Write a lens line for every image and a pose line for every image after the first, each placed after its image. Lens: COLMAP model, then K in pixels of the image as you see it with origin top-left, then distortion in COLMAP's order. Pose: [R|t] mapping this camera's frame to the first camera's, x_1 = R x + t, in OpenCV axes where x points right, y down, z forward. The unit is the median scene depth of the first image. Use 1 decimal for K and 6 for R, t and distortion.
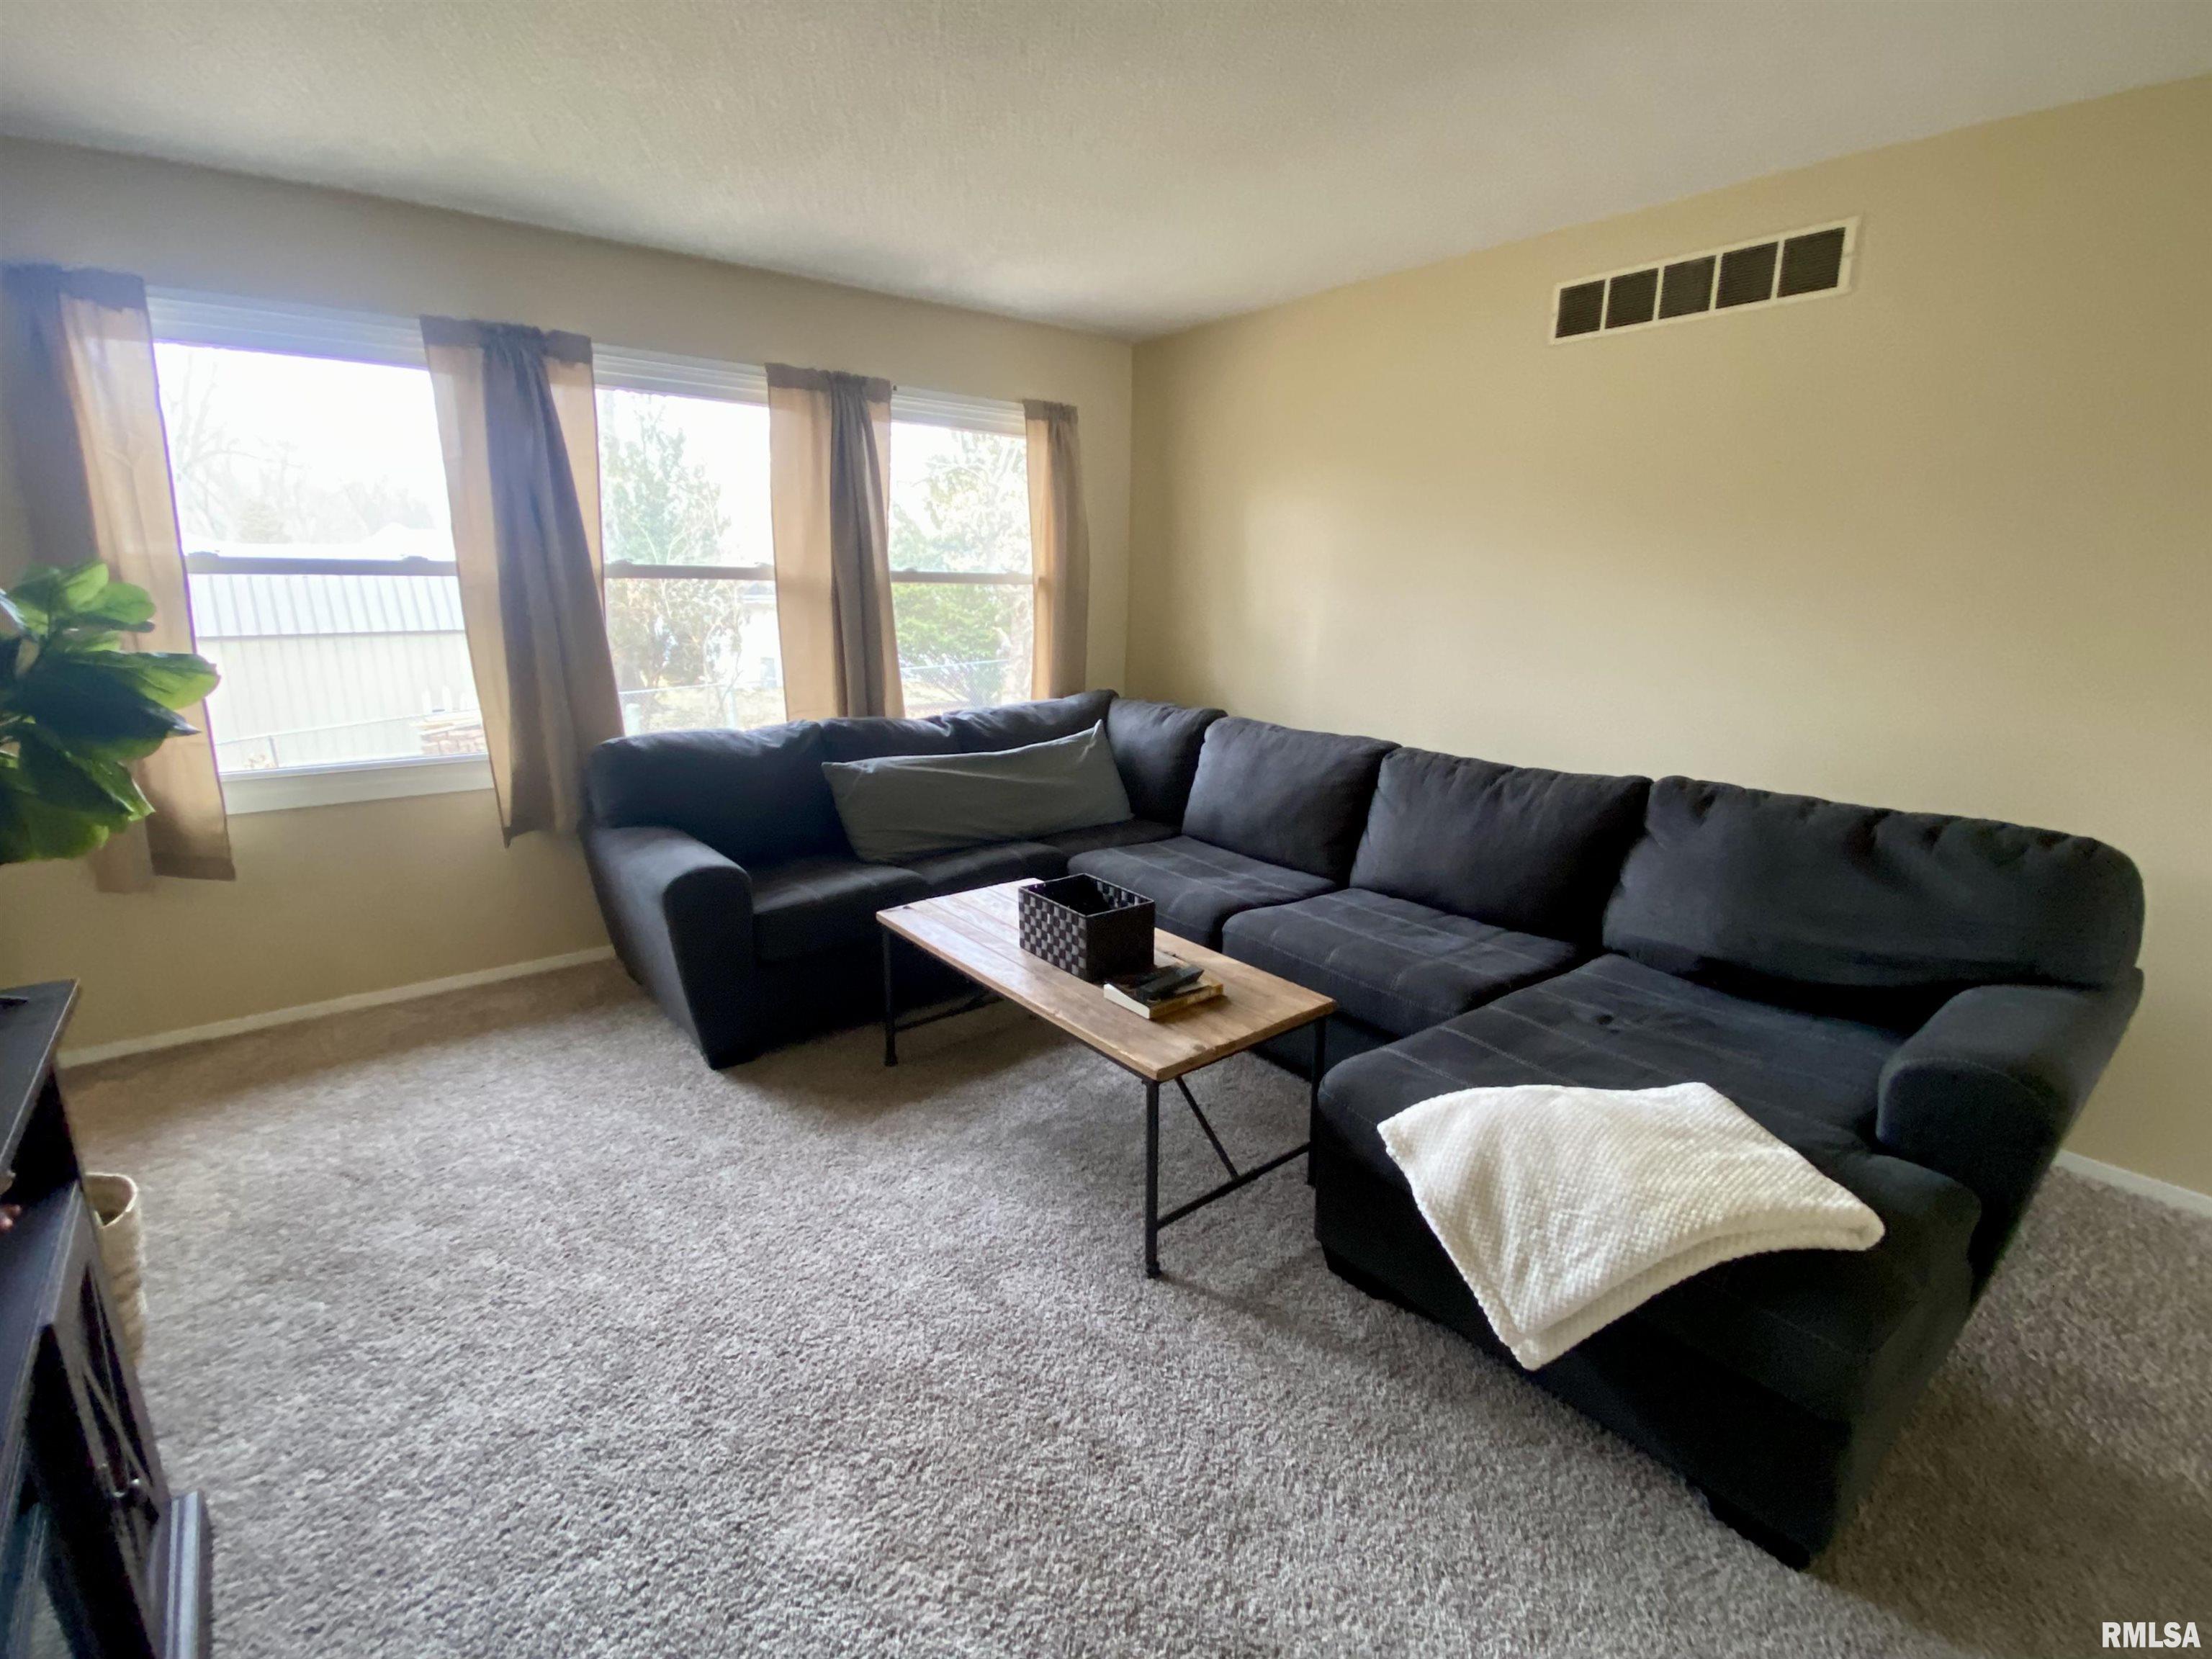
lens RADIAL K [[989.0, 0, 1118.7], [0, 989.0, 833.9], [0, 0, 1]] dist [0.064247, -0.046672]
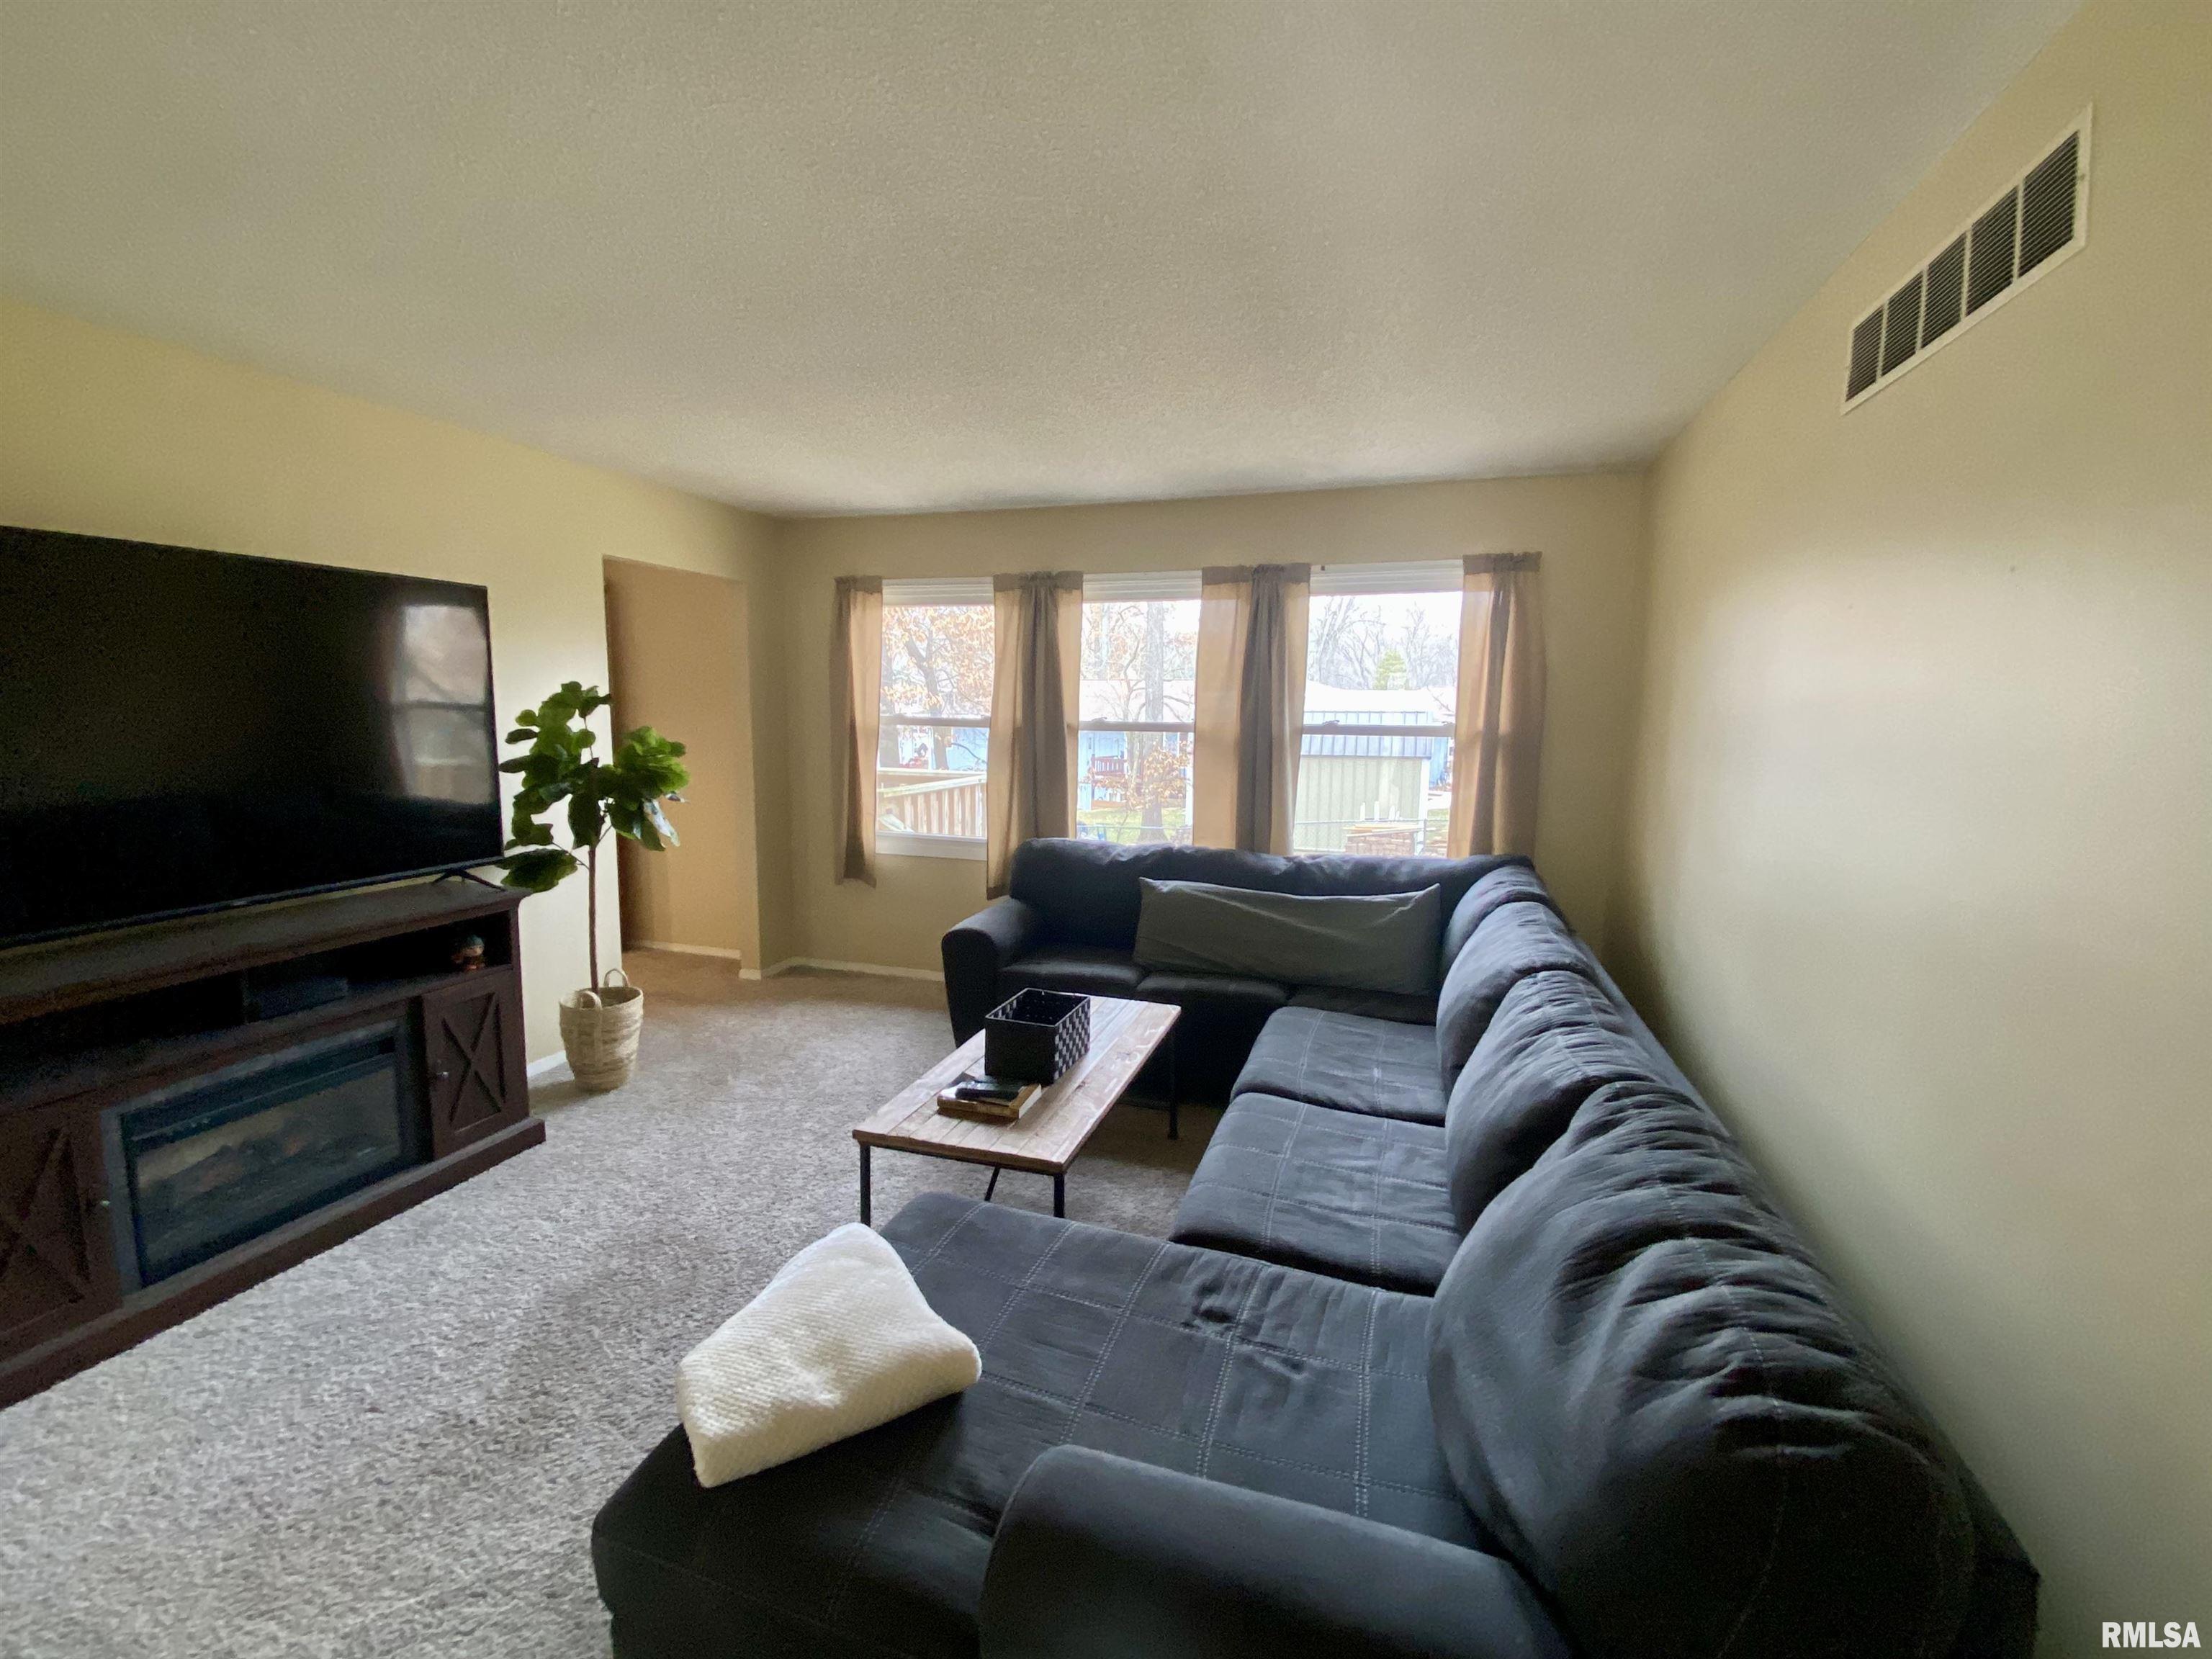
lens RADIAL K [[989.0, 0, 1118.7], [0, 989.0, 833.9], [0, 0, 1]] dist [0.064247, -0.046672]
pose [[0.537915, 0.110859, -0.835678, 0.724250], [-0.213782, 0.976849, -0.008023, -0.111072], [0.815441, 0.182968, 0.549161, 0.298134]]
